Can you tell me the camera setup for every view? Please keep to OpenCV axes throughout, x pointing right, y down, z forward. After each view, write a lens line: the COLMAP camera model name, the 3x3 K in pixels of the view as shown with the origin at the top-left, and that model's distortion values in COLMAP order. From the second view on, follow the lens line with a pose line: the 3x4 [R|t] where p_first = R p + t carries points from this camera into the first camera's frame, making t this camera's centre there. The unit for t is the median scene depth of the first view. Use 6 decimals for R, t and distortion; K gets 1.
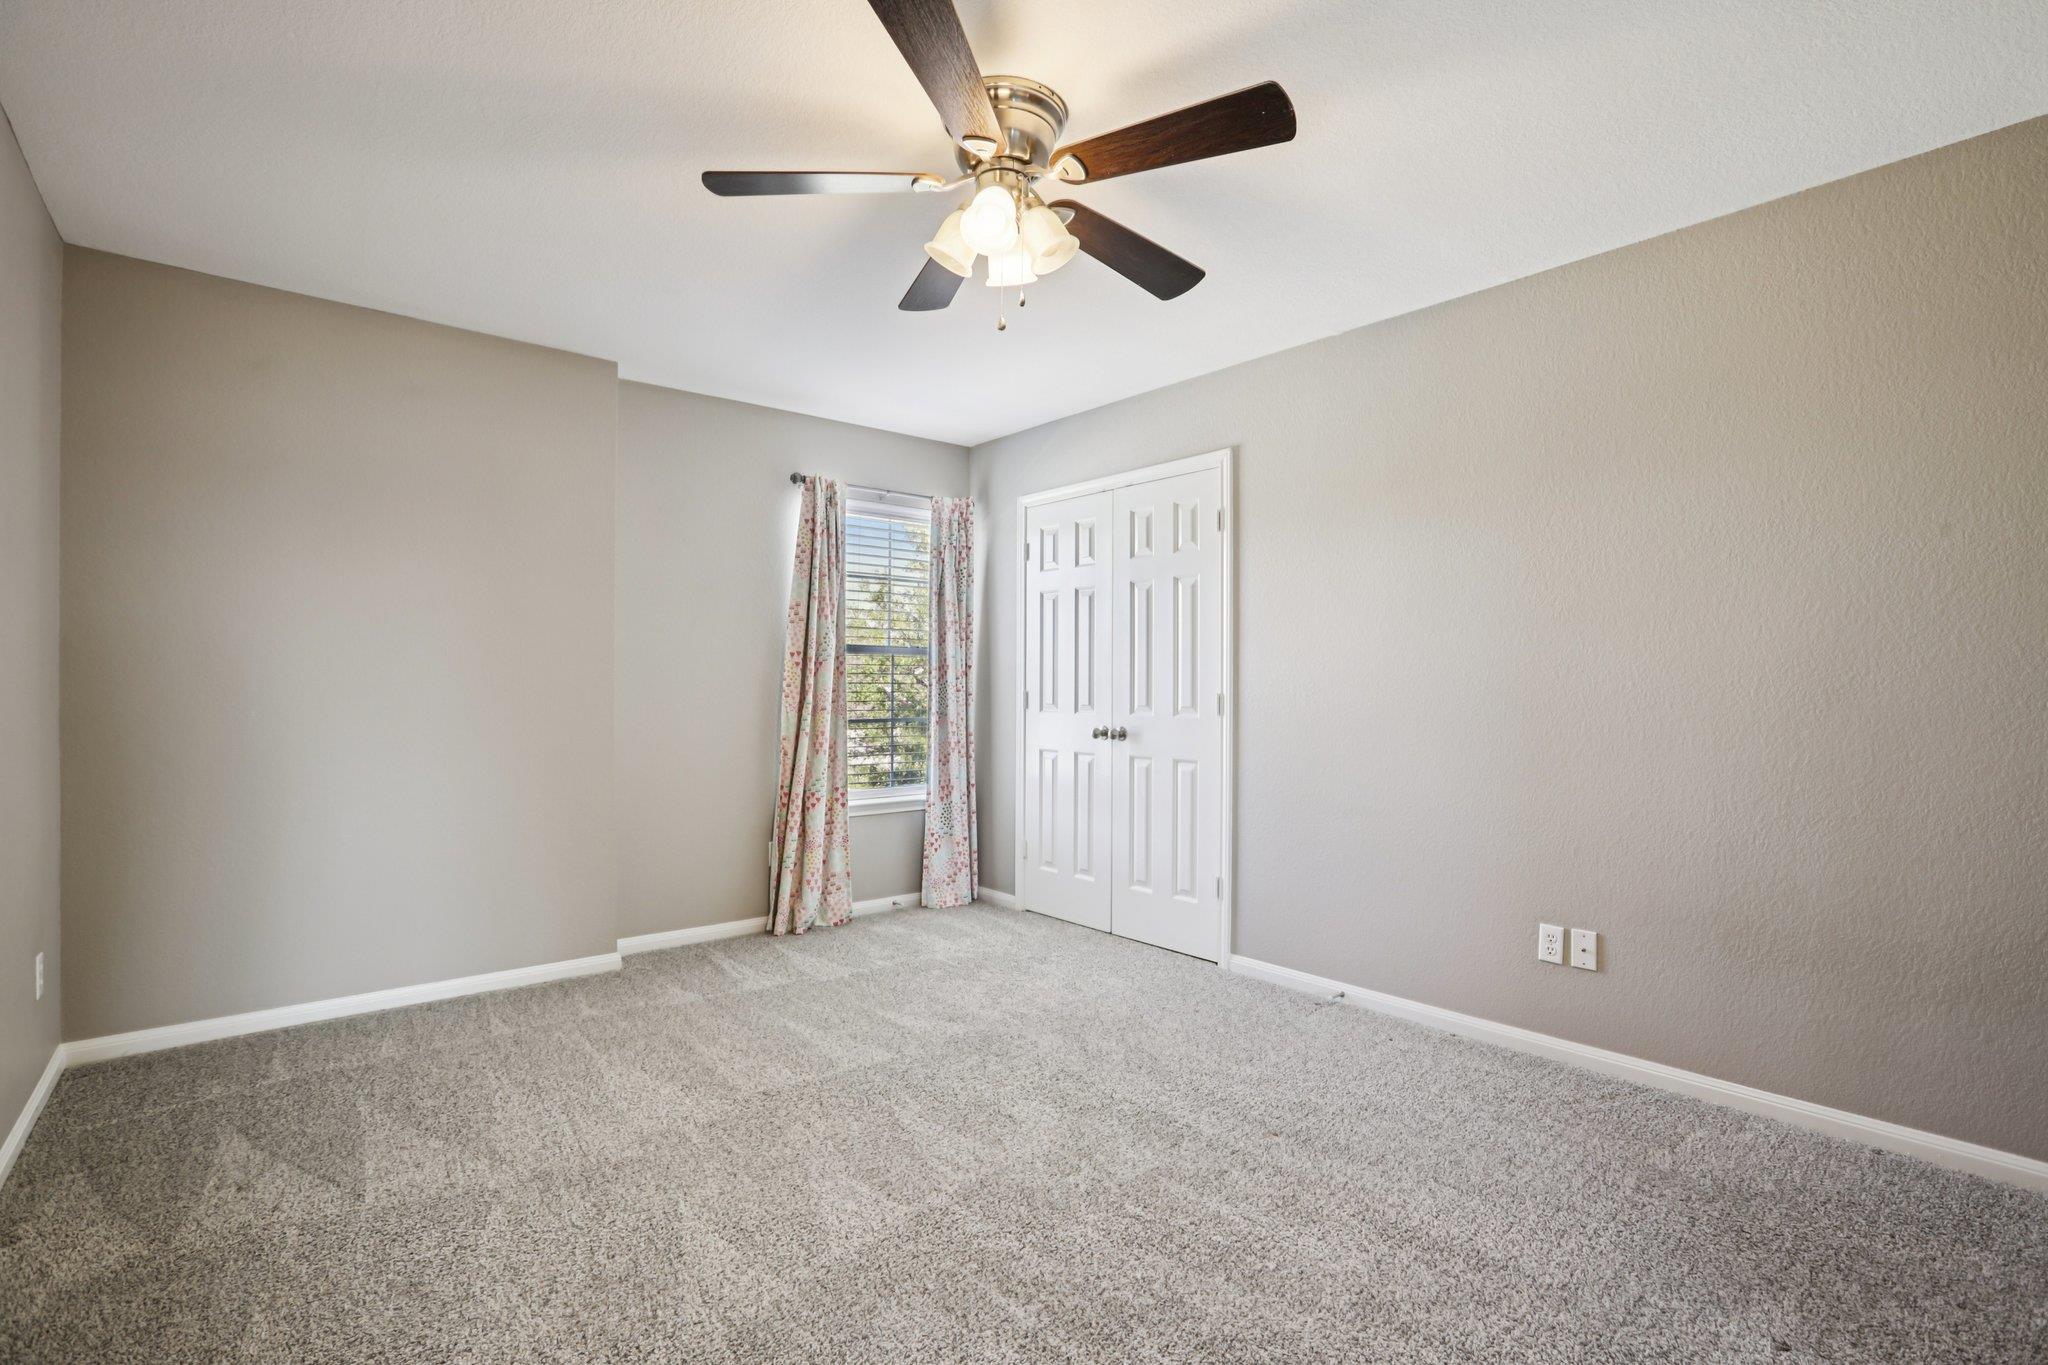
lens RADIAL K [[926.7, 0, 1028.2], [0, 926.7, 687.6], [0, 0, 1]] dist [-0.000964, 0.001478]
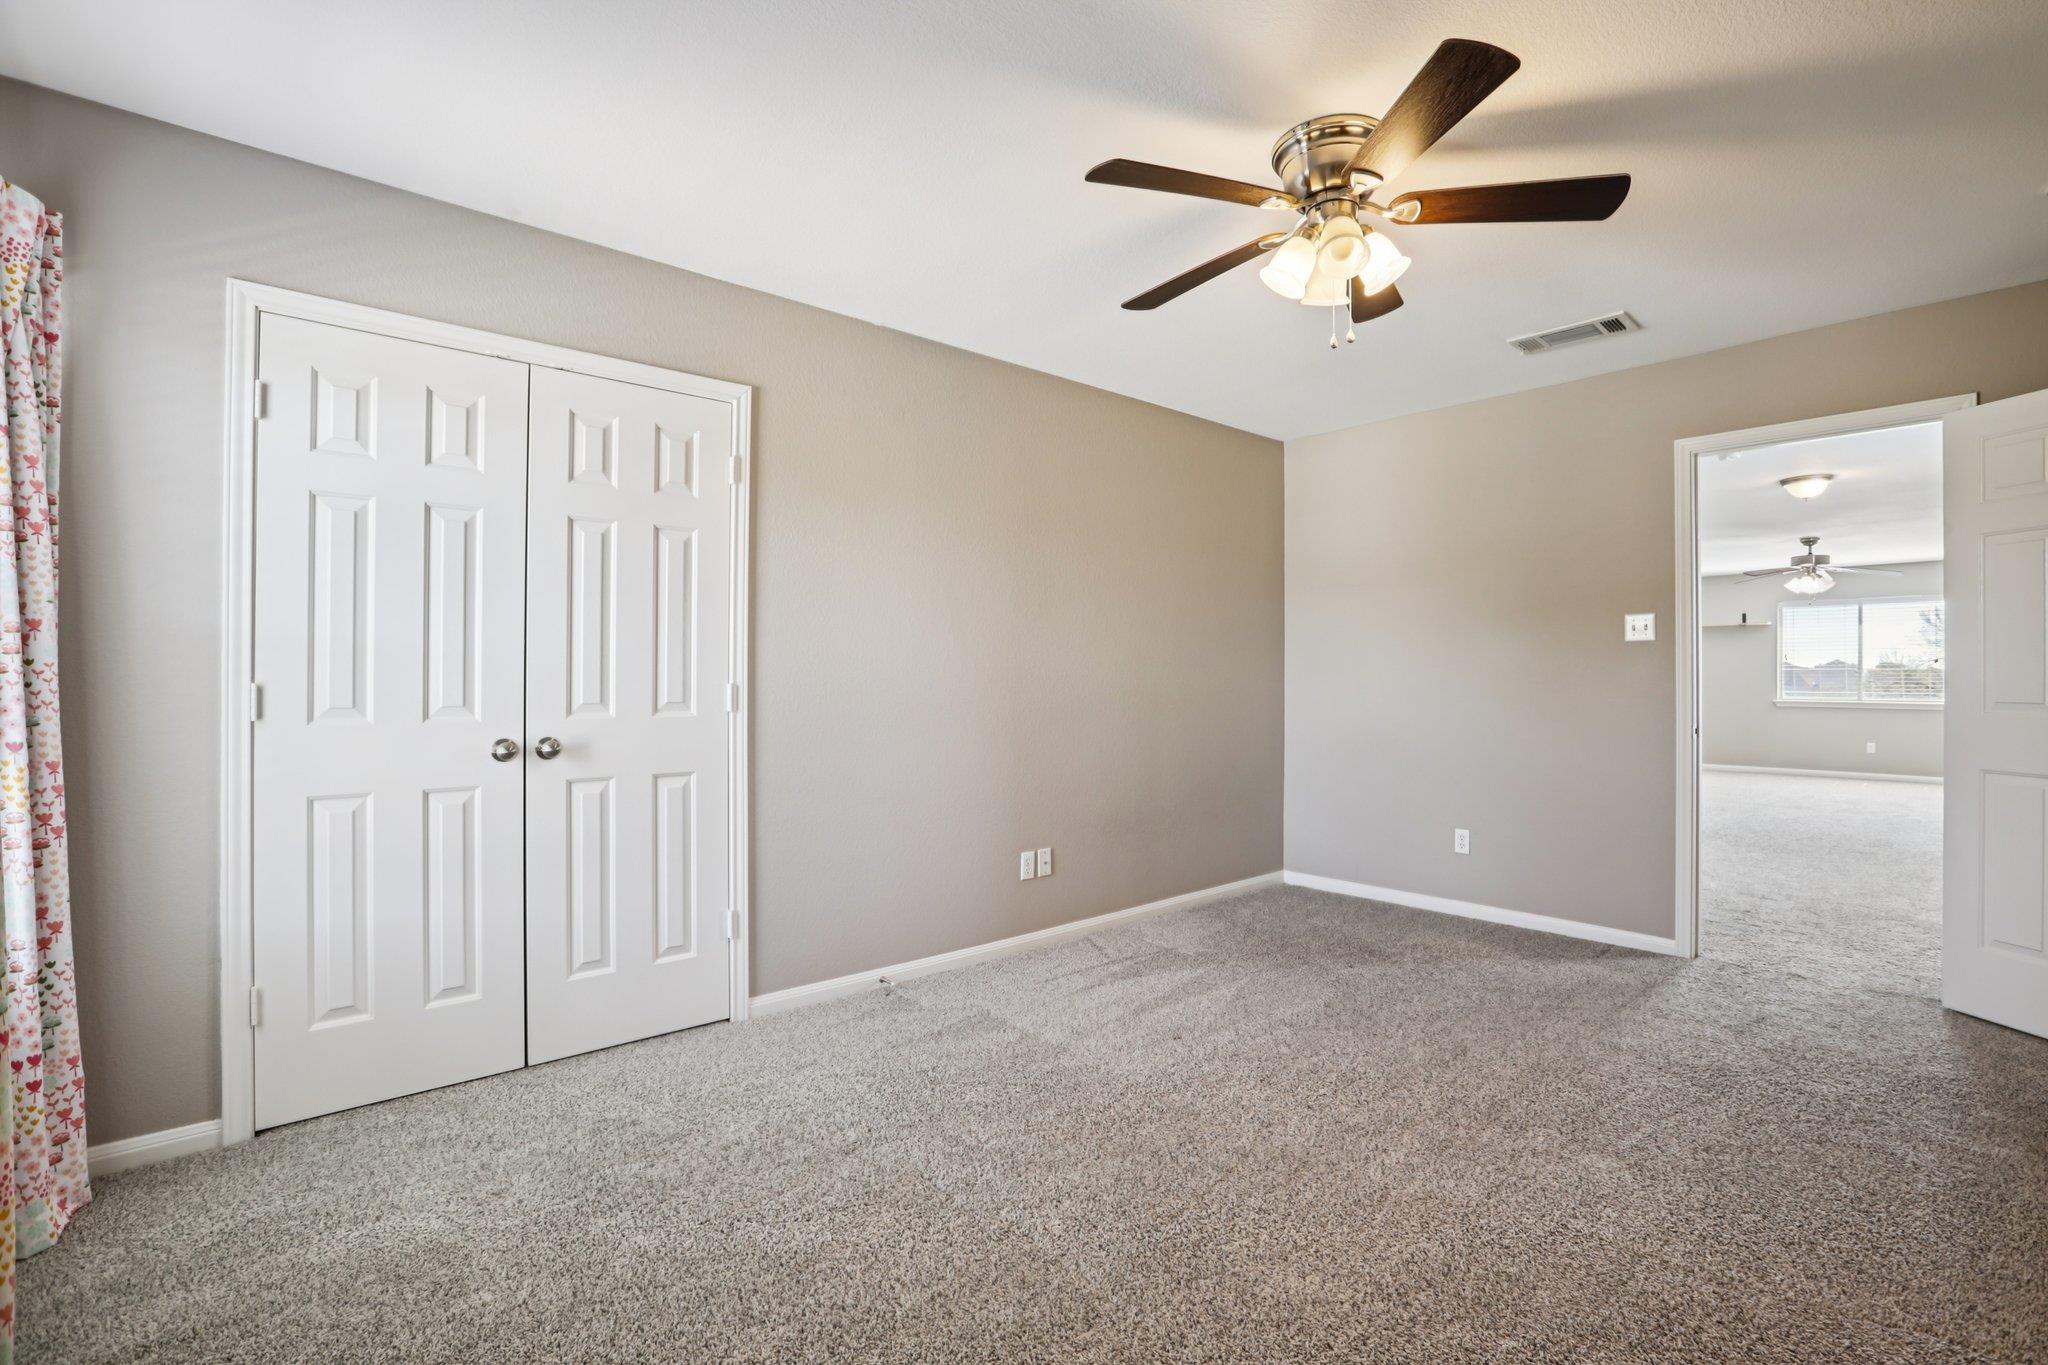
lens RADIAL K [[926.7, 0, 1024.4], [0, 926.7, 692.3], [0, 0, 1]] dist [-0.000964, 0.001478]
pose [[0.024352, -0.013456, 0.999613, -0.597440], [0.000466, 0.999909, 0.013448, 0.002338], [-0.999703, 0.000138, 0.024356, 0.730878]]
